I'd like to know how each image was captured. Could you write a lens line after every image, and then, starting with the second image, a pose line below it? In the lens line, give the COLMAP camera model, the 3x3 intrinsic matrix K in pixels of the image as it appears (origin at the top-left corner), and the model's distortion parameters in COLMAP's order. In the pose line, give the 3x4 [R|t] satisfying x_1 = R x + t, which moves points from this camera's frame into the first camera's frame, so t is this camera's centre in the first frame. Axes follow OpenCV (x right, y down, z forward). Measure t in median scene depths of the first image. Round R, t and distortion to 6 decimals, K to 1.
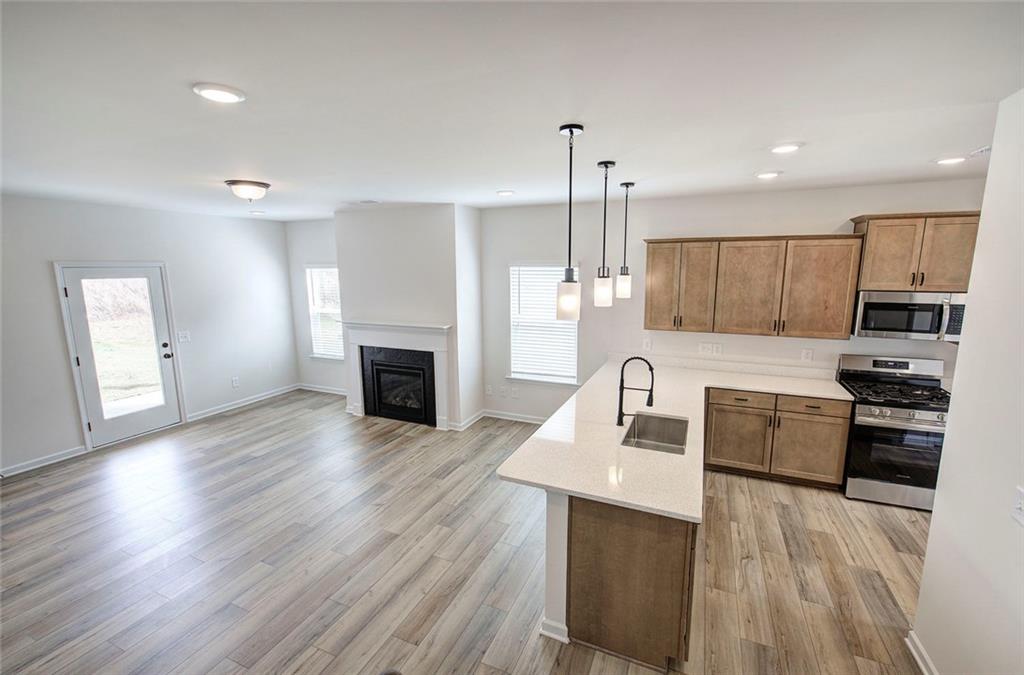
lens RADIAL K [[431.6, 0, 513.8], [0, 431.6, 336.4], [0, 0, 1]] dist [-0.009024, 0.002838]
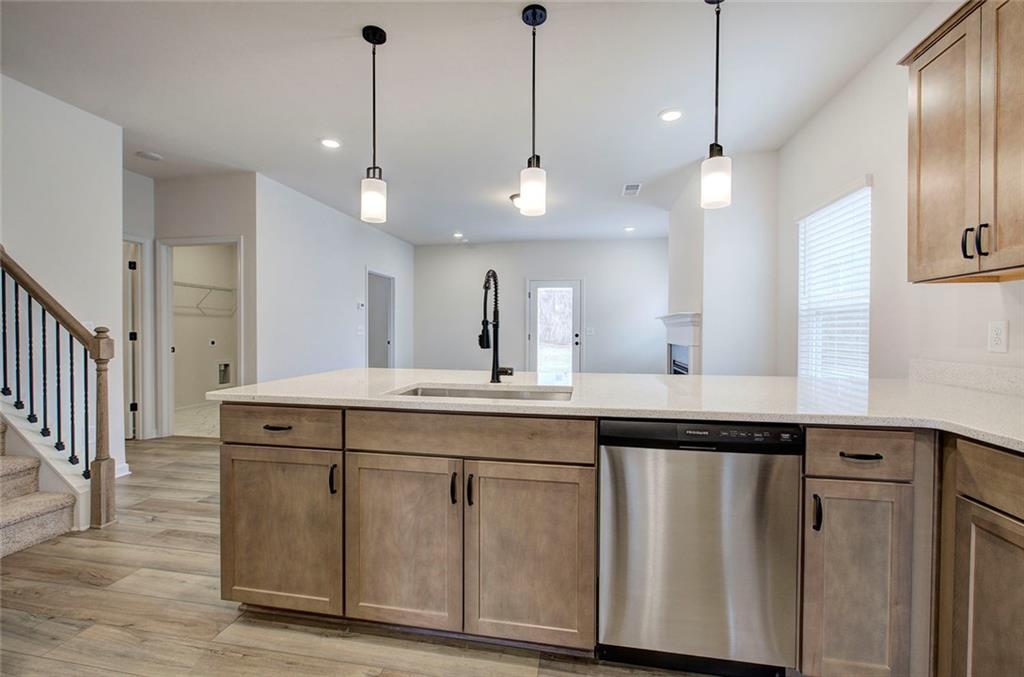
lens RADIAL K [[431.6, 0, 513.8], [0, 431.6, 337.4], [0, 0, 1]] dist [-0.009024, 0.002838]
pose [[0.228433, 0.023359, -0.973279, 0.625470], [-0.162822, 0.986548, -0.014538, 0.100719], [0.959848, 0.161792, 0.229163, 0.612970]]
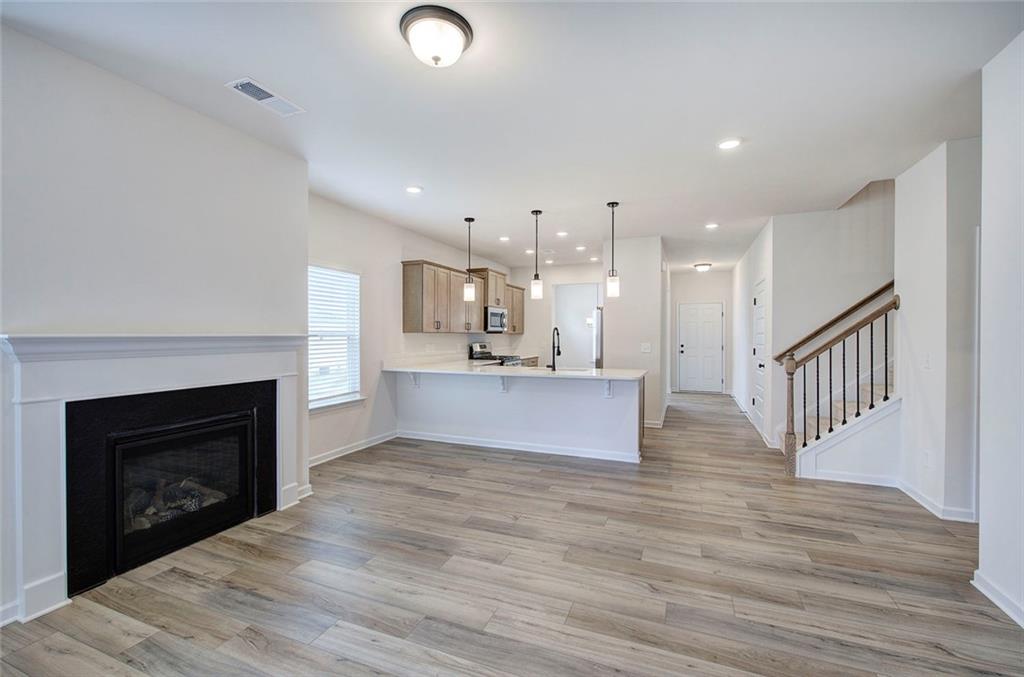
lens RADIAL K [[431.6, 0, 513.8], [0, 431.6, 337.4], [0, 0, 1]] dist [-0.009024, 0.002838]
pose [[-0.032803, 0.001365, 0.999461, -0.986847], [0.159994, 0.987110, 0.003903, 0.035054], [-0.986573, 0.160035, -0.032599, 0.837529]]
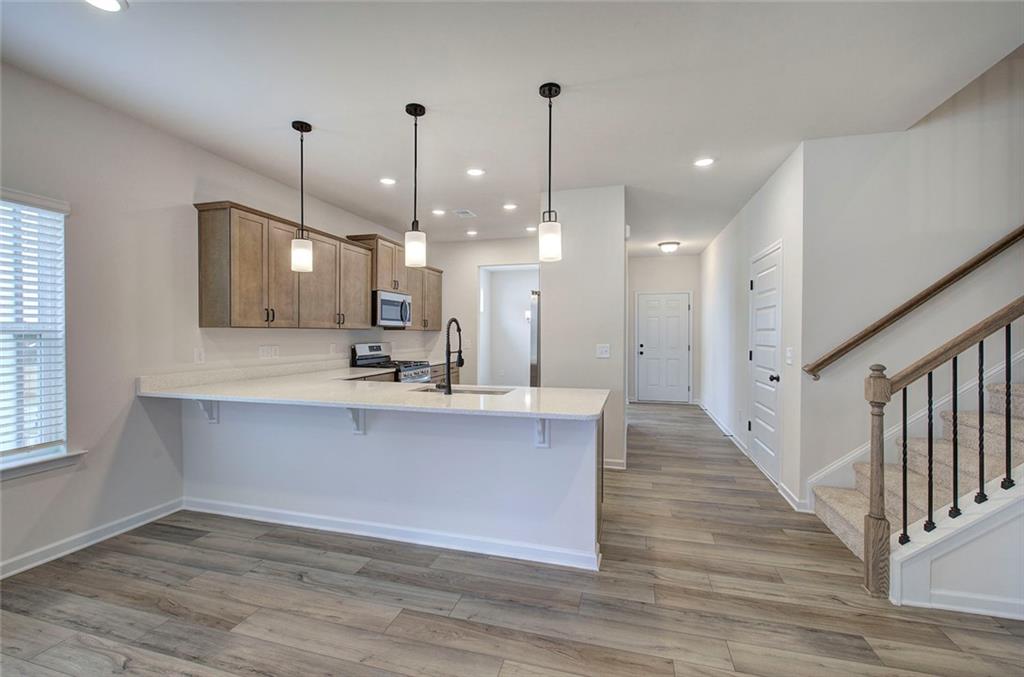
lens RADIAL K [[431.6, 0, 513.8], [0, 431.6, 337.4], [0, 0, 1]] dist [-0.009024, 0.002838]
pose [[-0.146873, -0.003577, 0.989149, -0.492318], [0.158237, 0.987030, 0.027065, 0.057565], [-0.976417, 0.160495, -0.144402, 0.691982]]
